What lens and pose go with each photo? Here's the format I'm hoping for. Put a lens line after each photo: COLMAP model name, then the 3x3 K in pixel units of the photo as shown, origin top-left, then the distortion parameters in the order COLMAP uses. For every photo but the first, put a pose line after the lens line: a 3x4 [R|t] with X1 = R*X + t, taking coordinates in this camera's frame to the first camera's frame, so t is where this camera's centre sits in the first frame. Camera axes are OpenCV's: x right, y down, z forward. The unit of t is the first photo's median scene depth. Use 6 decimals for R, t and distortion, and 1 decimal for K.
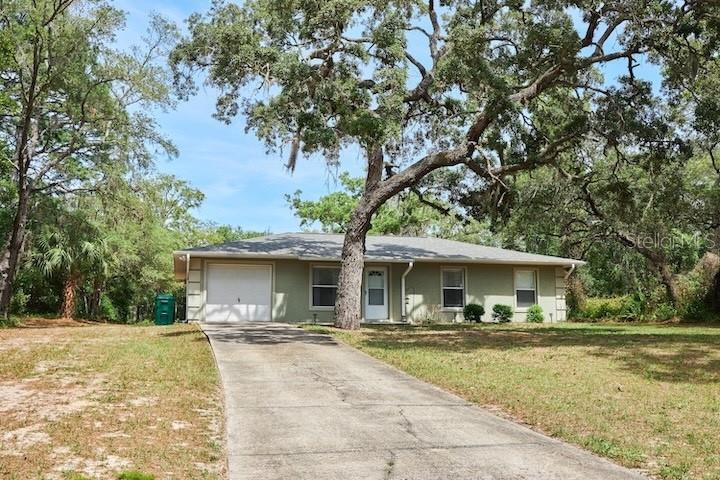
lens RADIAL K [[694.9, 0, 360.0], [0, 694.9, 240.0], [0, 0, 1]] dist [-0.008383, -0.003342]
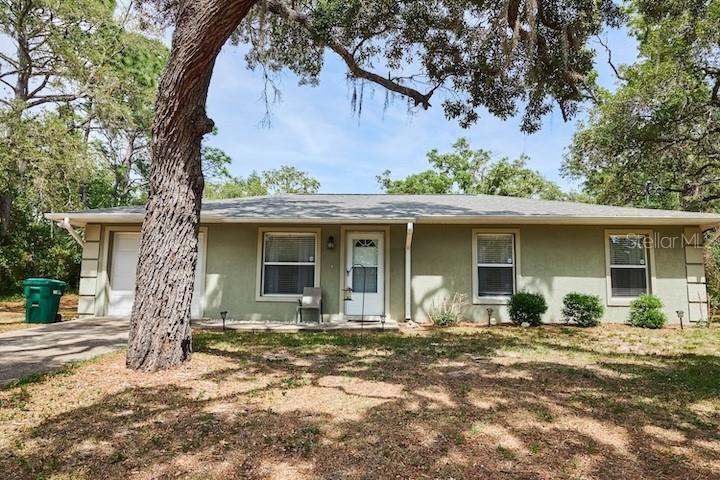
lens RADIAL K [[483.1, 0, 360.0], [0, 483.1, 240.0], [0, 0, 1]] dist [-0.003272, -0.000310]
pose [[0.959121, -0.020005, -0.282288, 0.142540], [0.025844, 0.999522, 0.016976, 0.037373], [0.281814, -0.023577, 0.959179, 0.568731]]
